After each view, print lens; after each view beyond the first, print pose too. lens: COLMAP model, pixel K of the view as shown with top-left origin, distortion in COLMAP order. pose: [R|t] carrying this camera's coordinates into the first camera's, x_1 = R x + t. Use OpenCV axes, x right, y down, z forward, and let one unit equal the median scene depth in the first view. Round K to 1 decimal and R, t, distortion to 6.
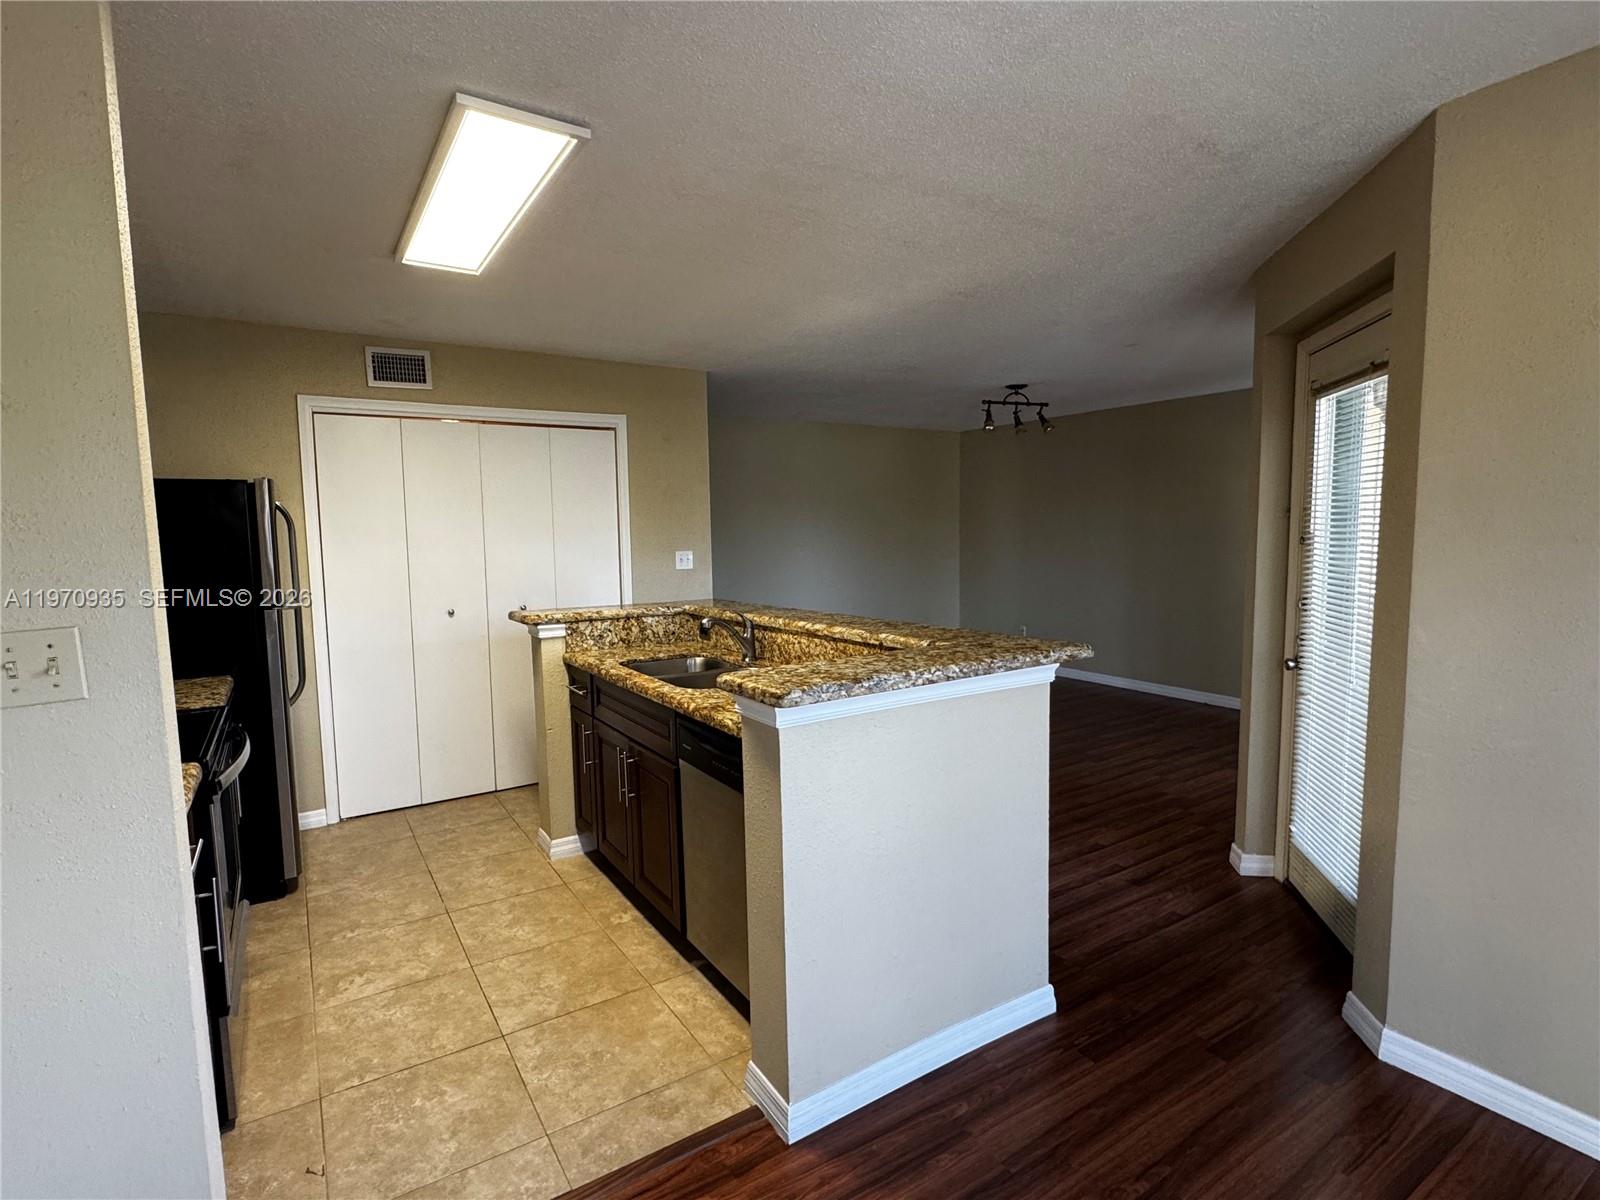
lens RADIAL K [[794.0, 0, 793.5], [0, 794.0, 602.6], [0, 0, 1]] dist [-0.002948, 0.000007]
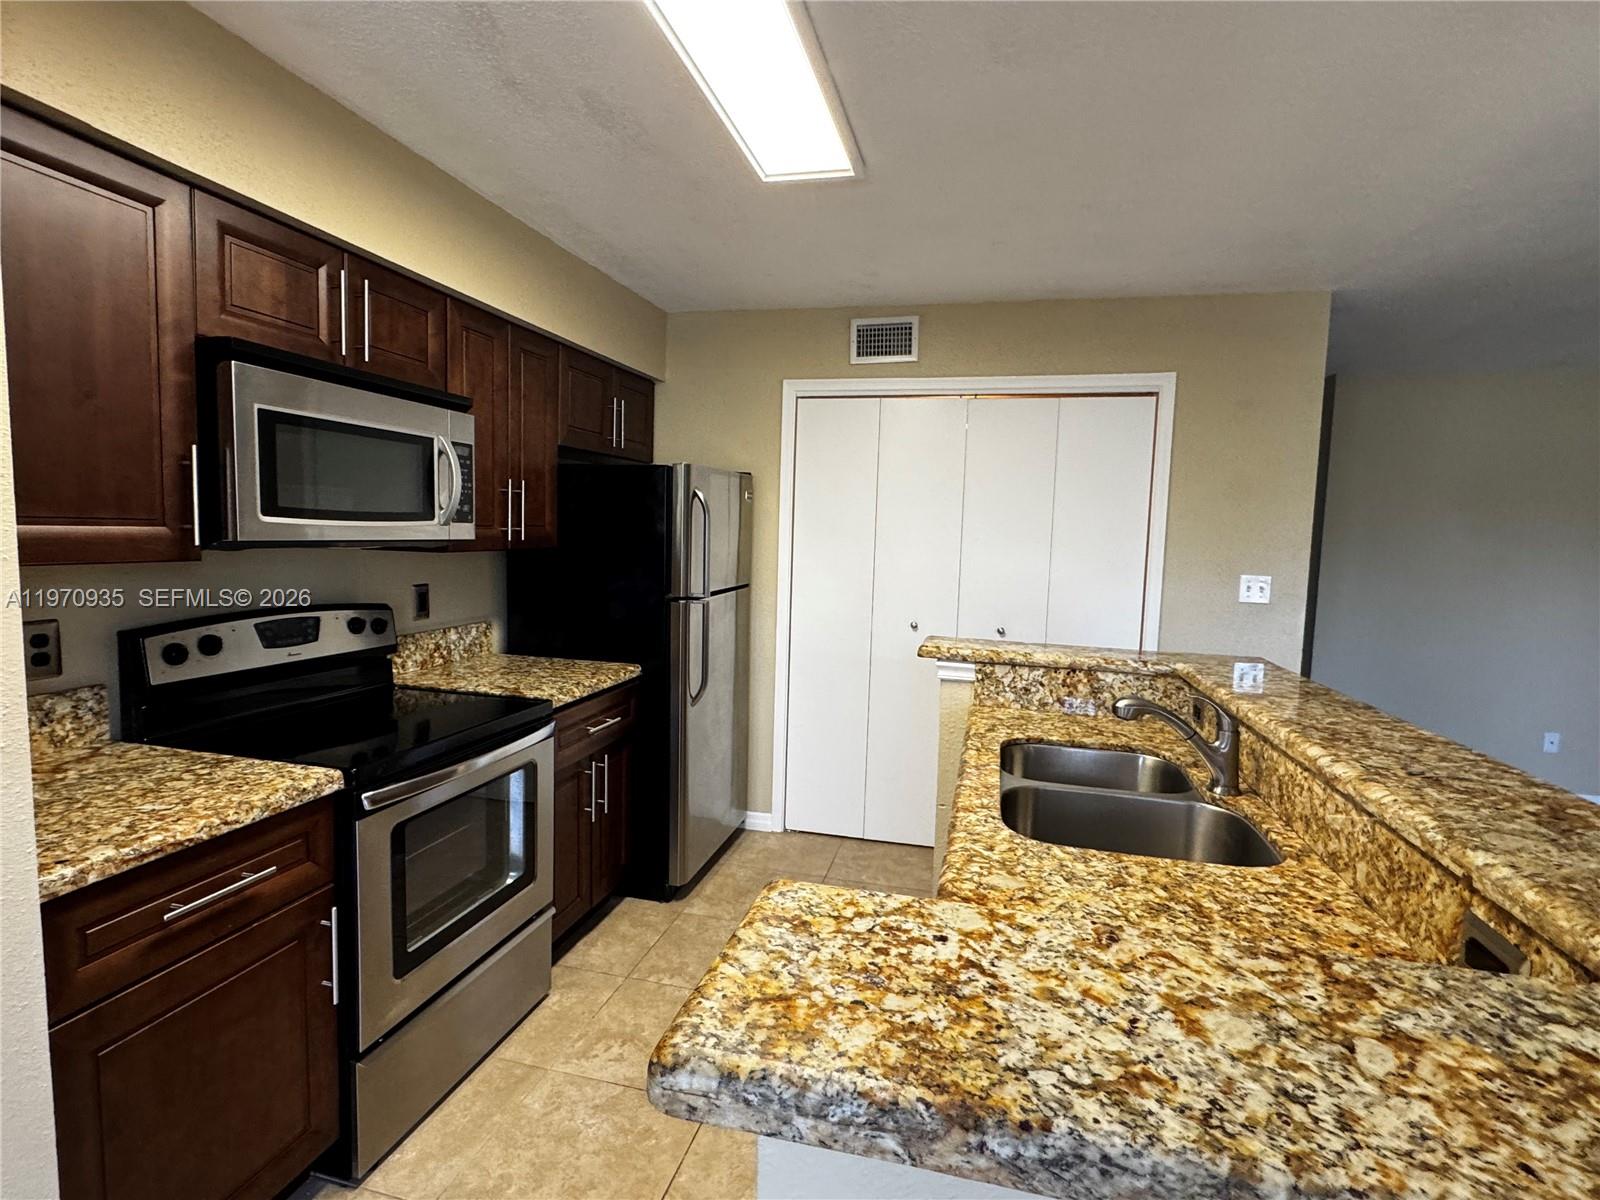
lens RADIAL K [[794.7, 0, 800.0], [0, 794.7, 600.0], [0, 0, 1]] dist [-0.003408, 0.000149]
pose [[0.683891, 0.100321, -0.722654, 0.112359], [-0.108294, 0.993487, 0.035433, -0.038707], [0.721502, 0.054027, 0.690302, 0.403512]]
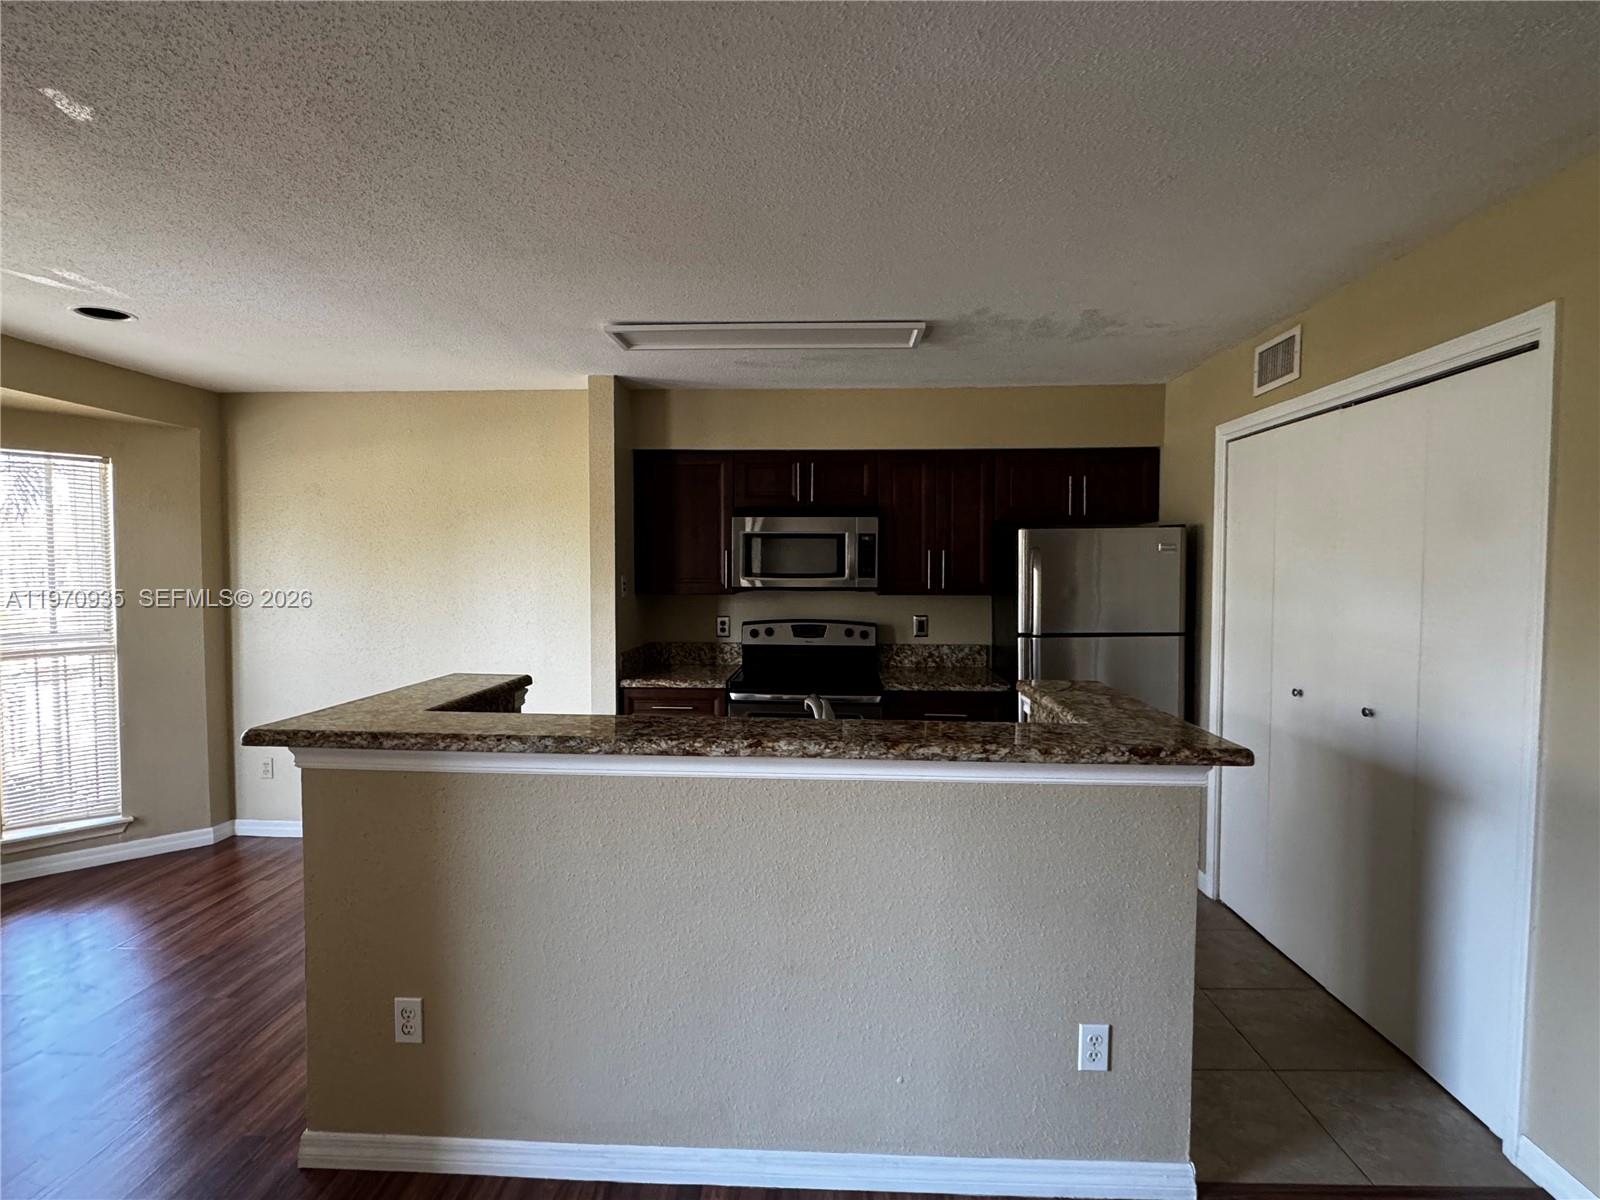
lens RADIAL K [[800.2, 0, 801.0], [0, 800.2, 605.3], [0, 0, 1]] dist [-0.003625, 0.000692]
pose [[-0.573347, 0.052706, -0.817616, 0.468285], [-0.070782, 0.991011, 0.113519, -0.137452], [0.816250, 0.122958, -0.564462, 1.260818]]
